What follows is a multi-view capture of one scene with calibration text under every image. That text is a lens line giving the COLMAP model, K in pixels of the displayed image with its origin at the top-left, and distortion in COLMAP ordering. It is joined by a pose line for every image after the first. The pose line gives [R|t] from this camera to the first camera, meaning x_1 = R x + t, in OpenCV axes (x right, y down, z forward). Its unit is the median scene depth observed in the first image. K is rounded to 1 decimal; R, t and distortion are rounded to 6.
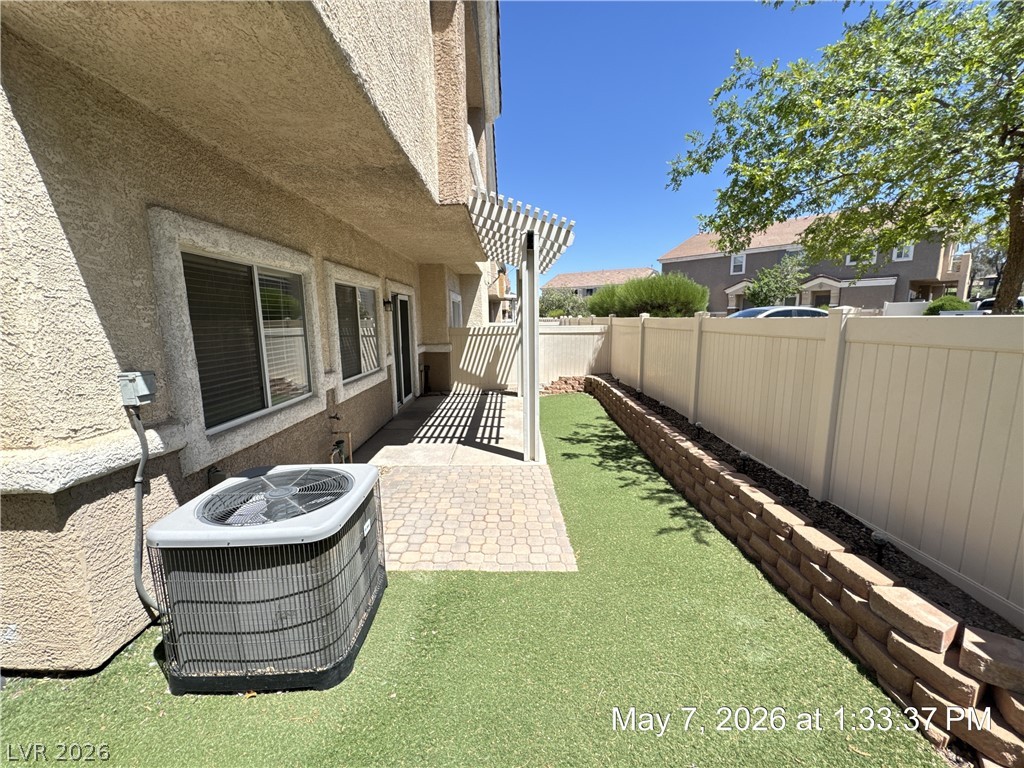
lens RADIAL K [[410.1, 0, 513.4], [0, 410.1, 383.3], [0, 0, 1]] dist [-0.001455, 0.000022]
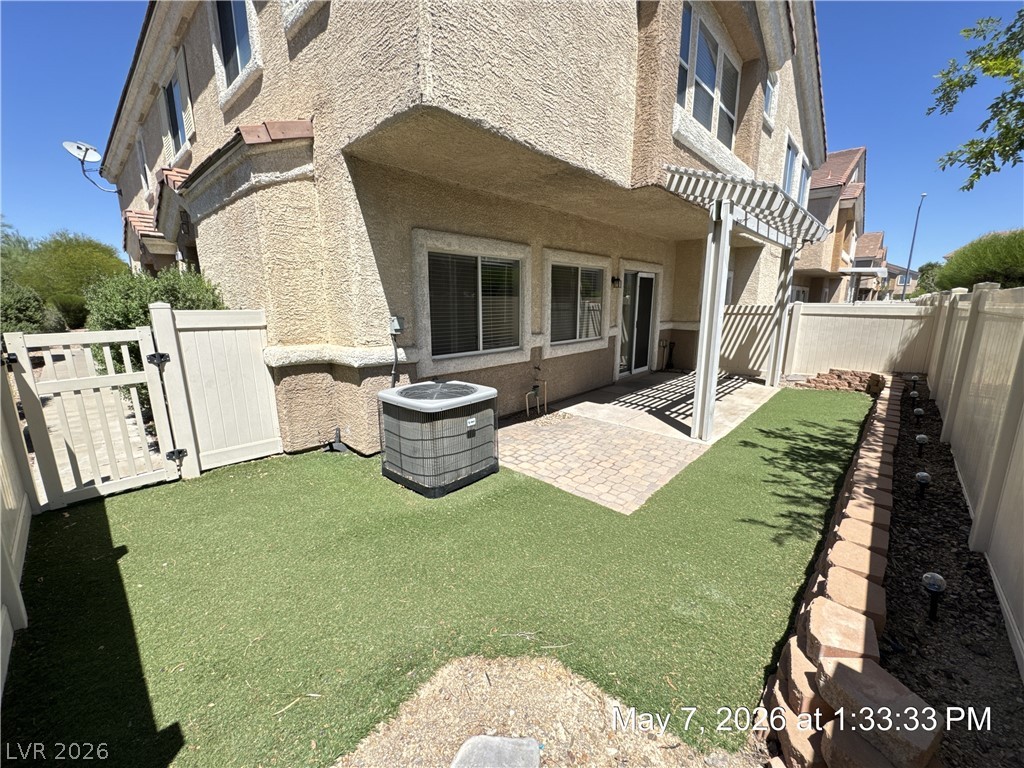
lens RADIAL K [[410.1, 0, 513.4], [0, 410.1, 383.3], [0, 0, 1]] dist [-0.001455, 0.000022]
pose [[0.733149, 0.145577, -0.664304, 0.379051], [-0.114597, 0.989297, 0.090324, 0.020217], [0.670344, 0.009907, 0.741985, -0.031994]]
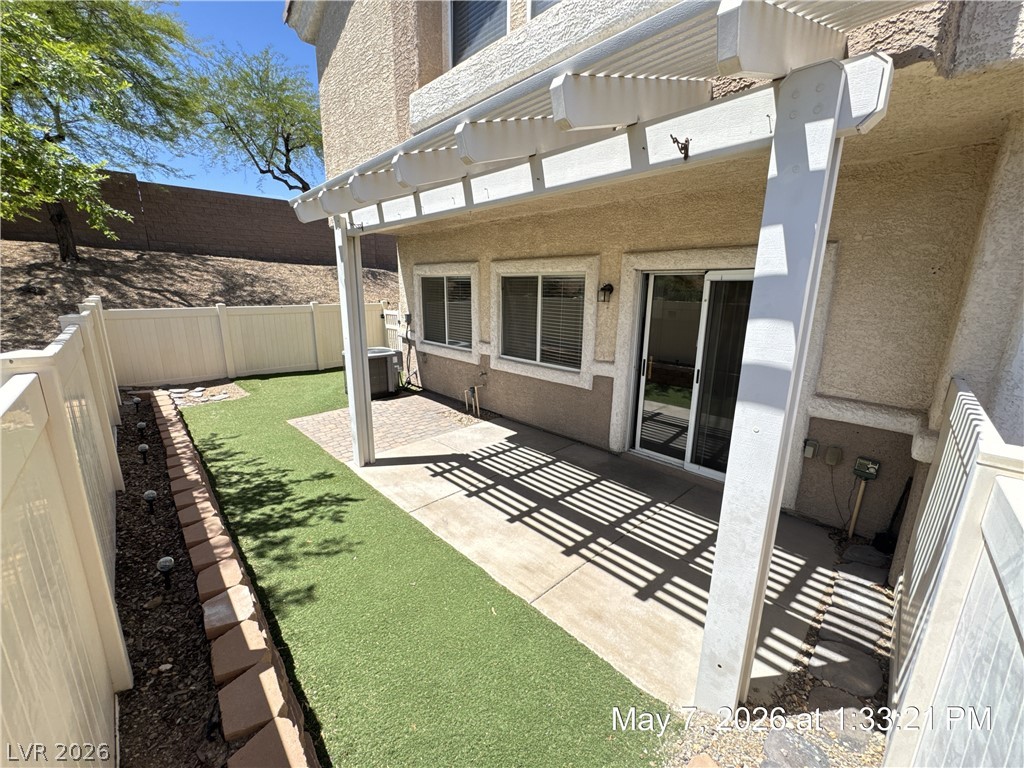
lens RADIAL K [[411.1, 0, 514.3], [0, 411.1, 384.9], [0, 0, 1]] dist [0.003012, 0.000426]
pose [[-0.727011, 0.164815, -0.666552, 0.430945], [-0.110654, 0.929952, 0.350635, -0.381925], [0.677651, 0.328672, -0.657848, 1.958729]]
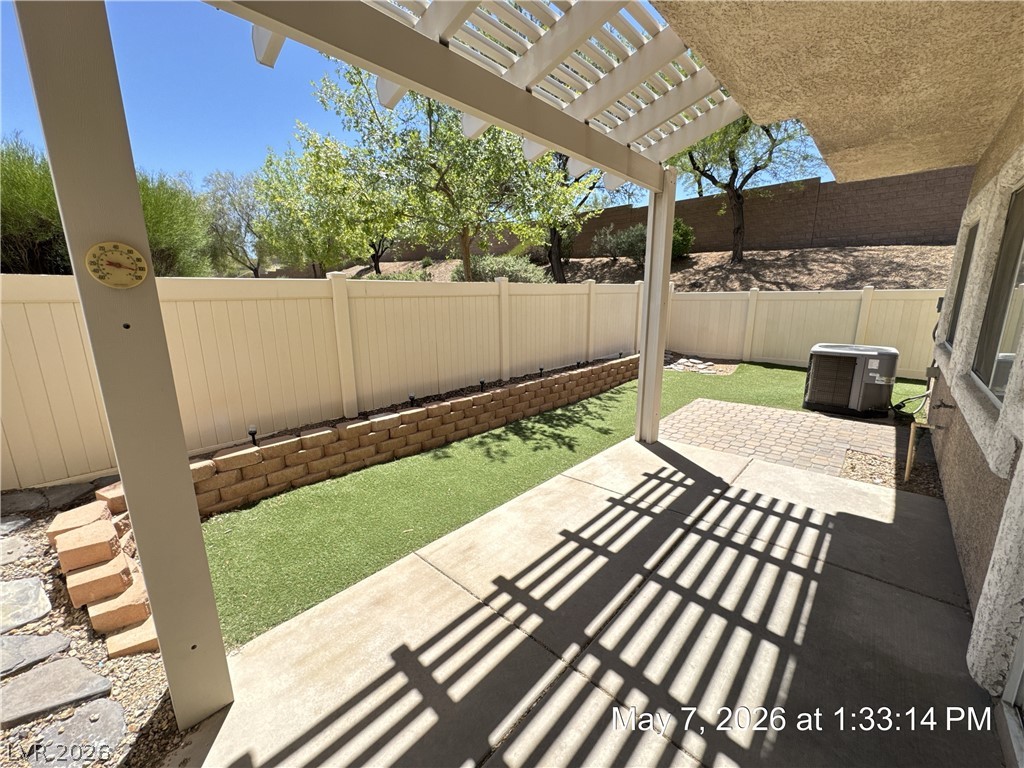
lens RADIAL K [[409.1, 0, 512.0], [0, 409.1, 384.0], [0, 0, 1]] dist [0.001173, -0.000205]
pose [[-0.732250, -0.124971, 0.669472, -0.345169], [0.128787, 0.939873, 0.316310, -0.265322], [-0.668749, 0.317837, -0.672127, 1.903702]]
